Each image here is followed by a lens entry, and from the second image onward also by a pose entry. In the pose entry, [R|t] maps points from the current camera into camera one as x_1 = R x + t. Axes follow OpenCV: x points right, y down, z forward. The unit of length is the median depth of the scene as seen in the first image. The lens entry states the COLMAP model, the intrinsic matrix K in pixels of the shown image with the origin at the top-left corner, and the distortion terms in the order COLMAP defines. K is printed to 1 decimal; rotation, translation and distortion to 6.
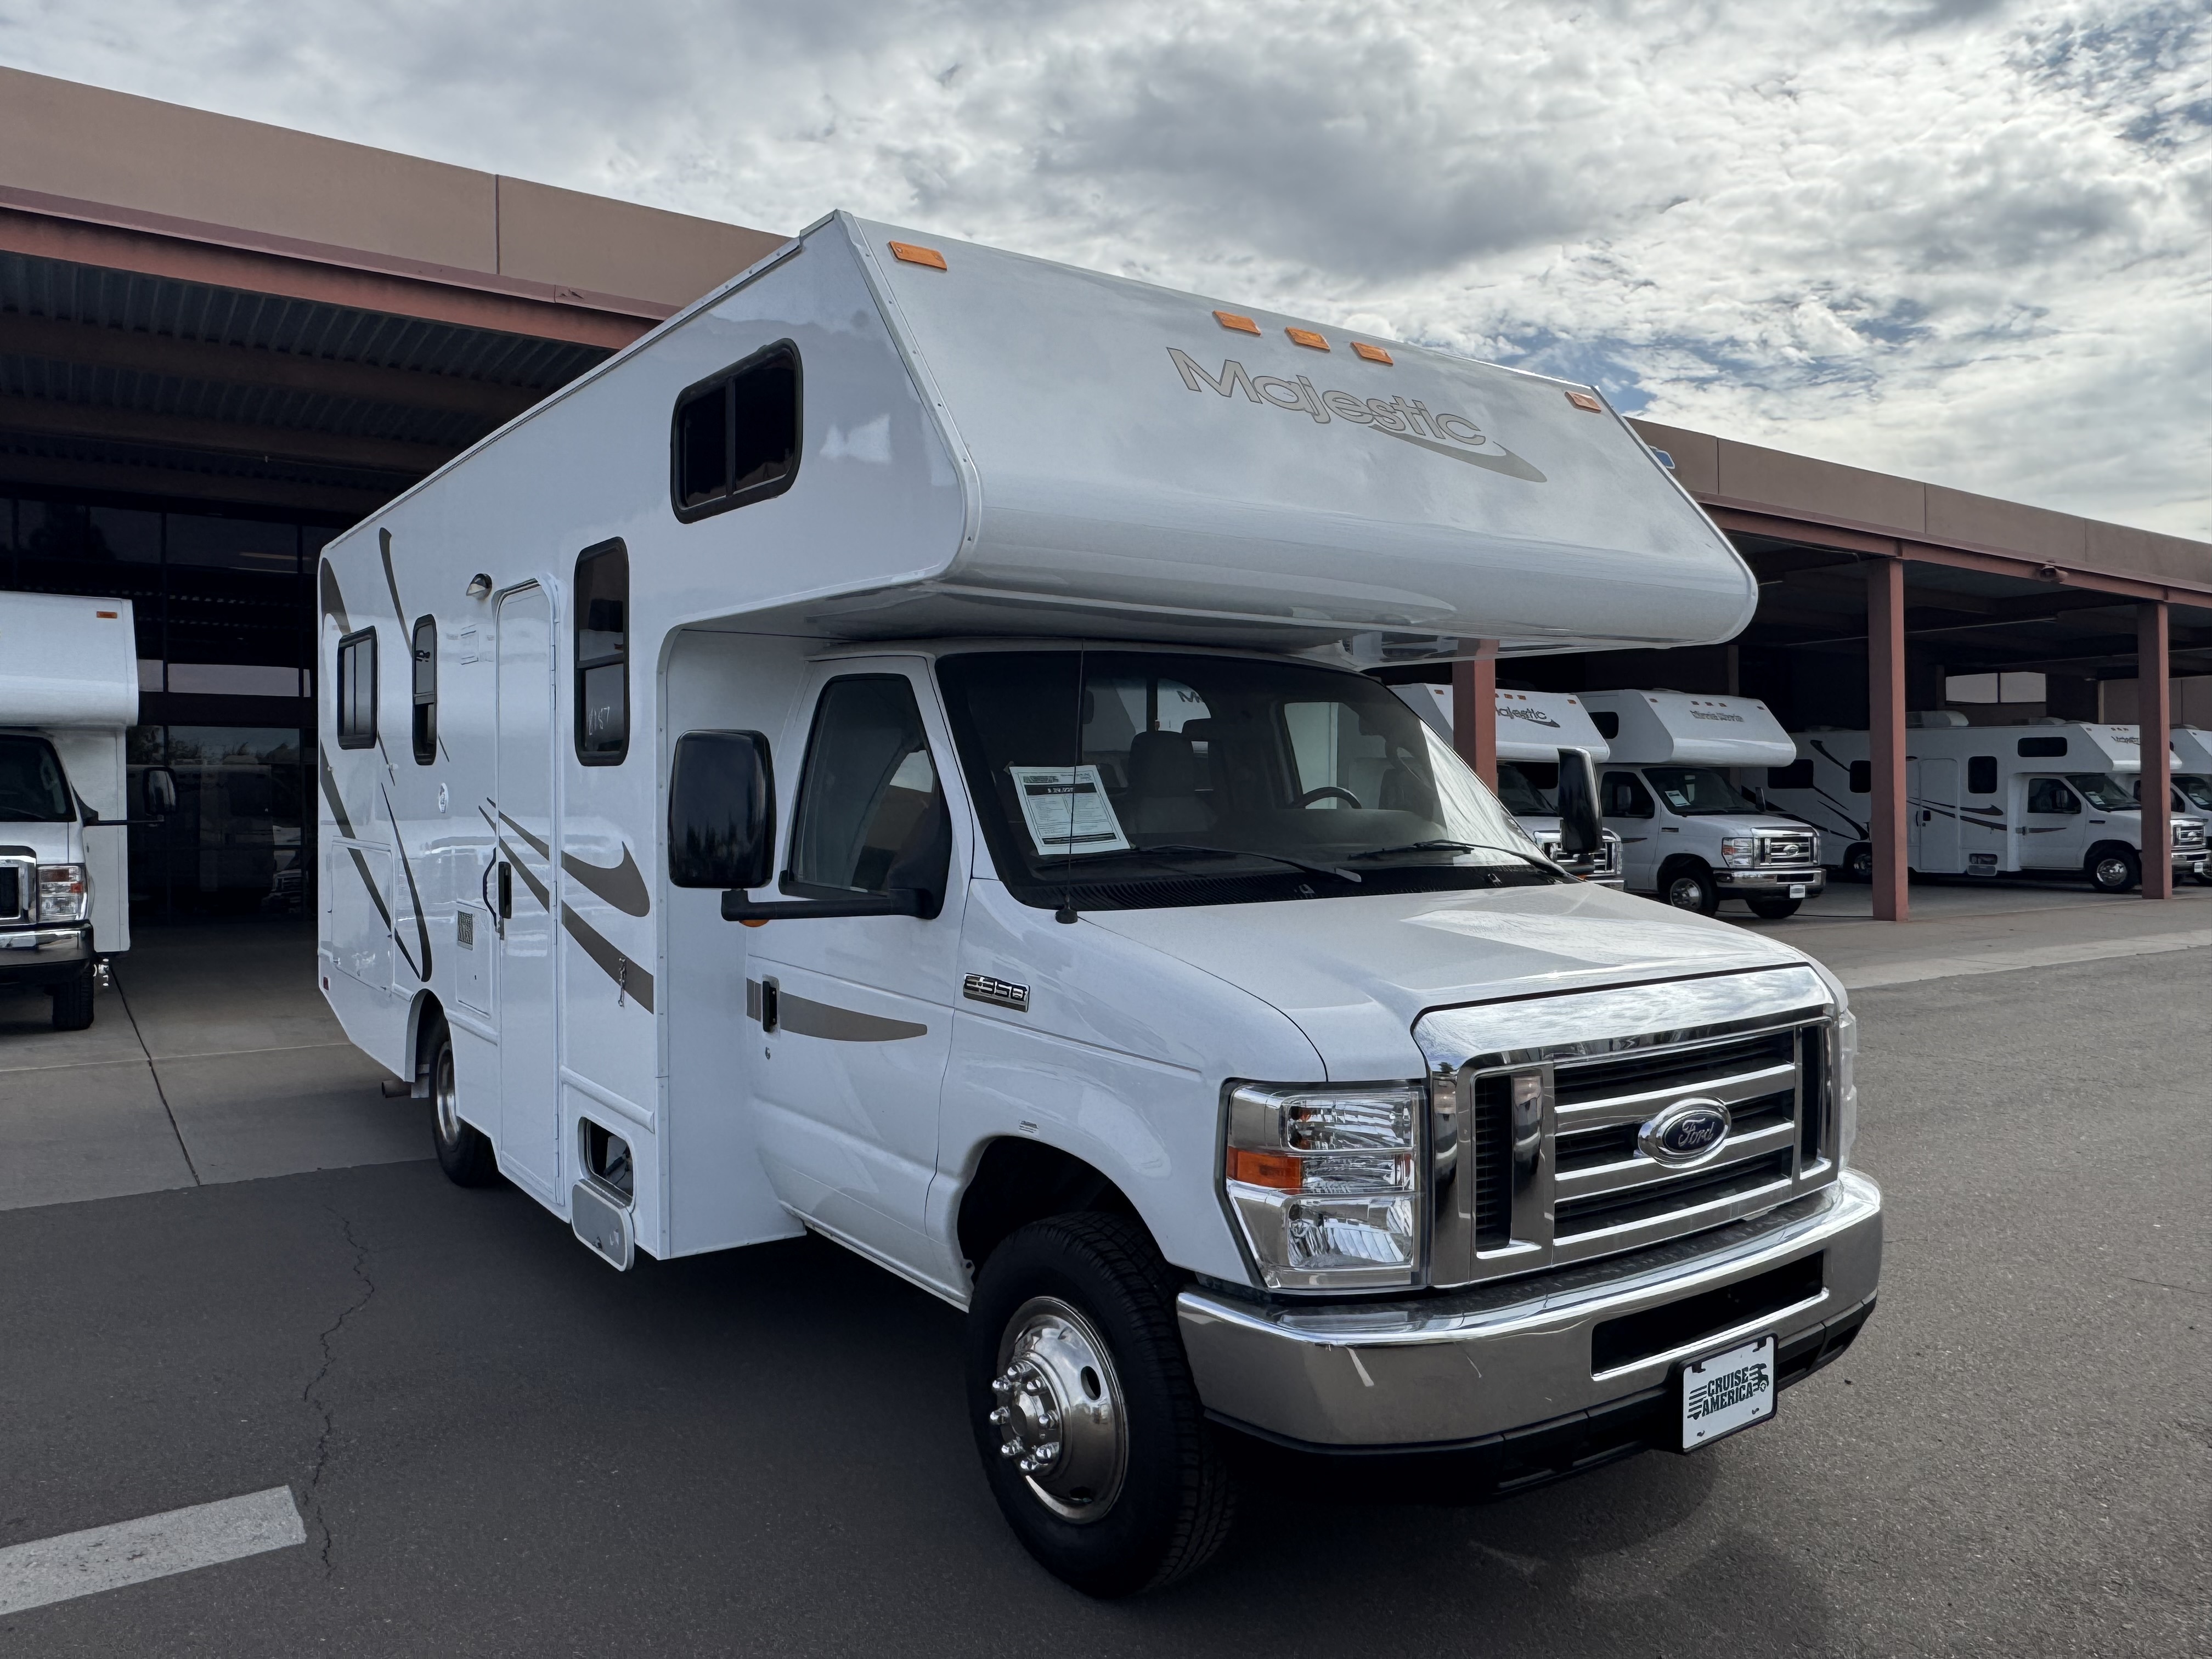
lens RADIAL K [[1565.1, 0, 1106.0], [0, 1565.1, 829.5], [0, 0, 1]] dist [0.015290, 0.000974]
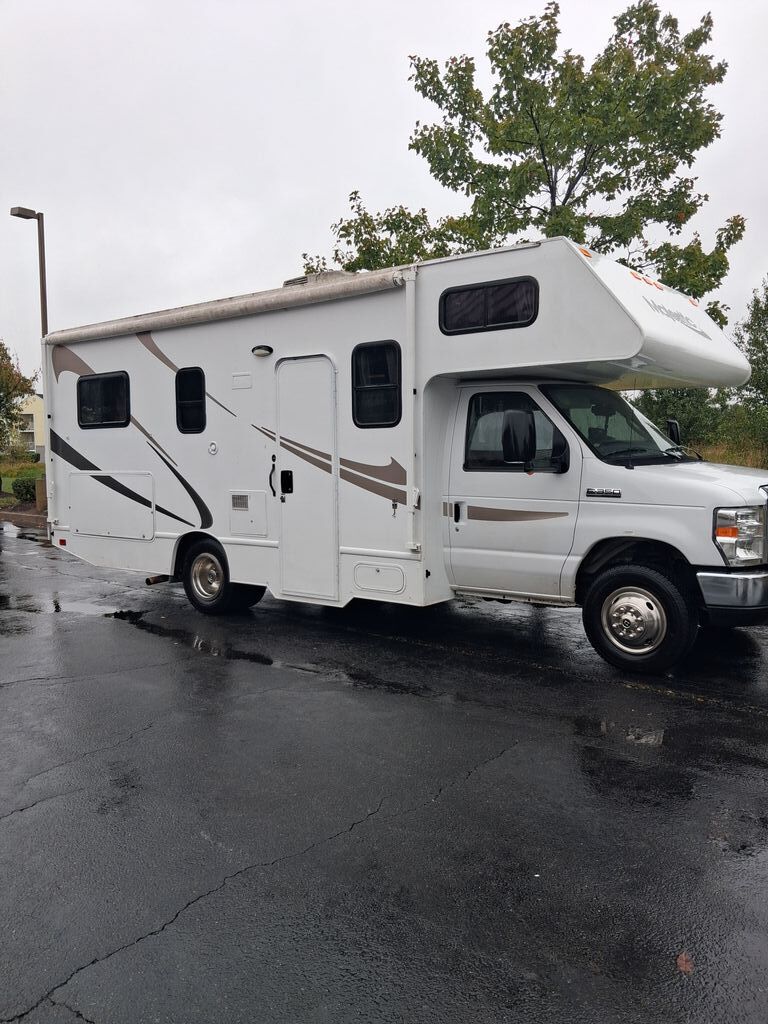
lens RADIAL K [[799.1, 0, 388.4], [0, 799.1, 542.0], [0, 0, 1]] dist [-0.001340, -0.000087]
pose [[0.958143, -0.047841, 0.282266, -0.946502], [0.026642, 0.996560, 0.078471, 0.064480], [-0.285049, -0.067666, 0.956121, -0.413629]]
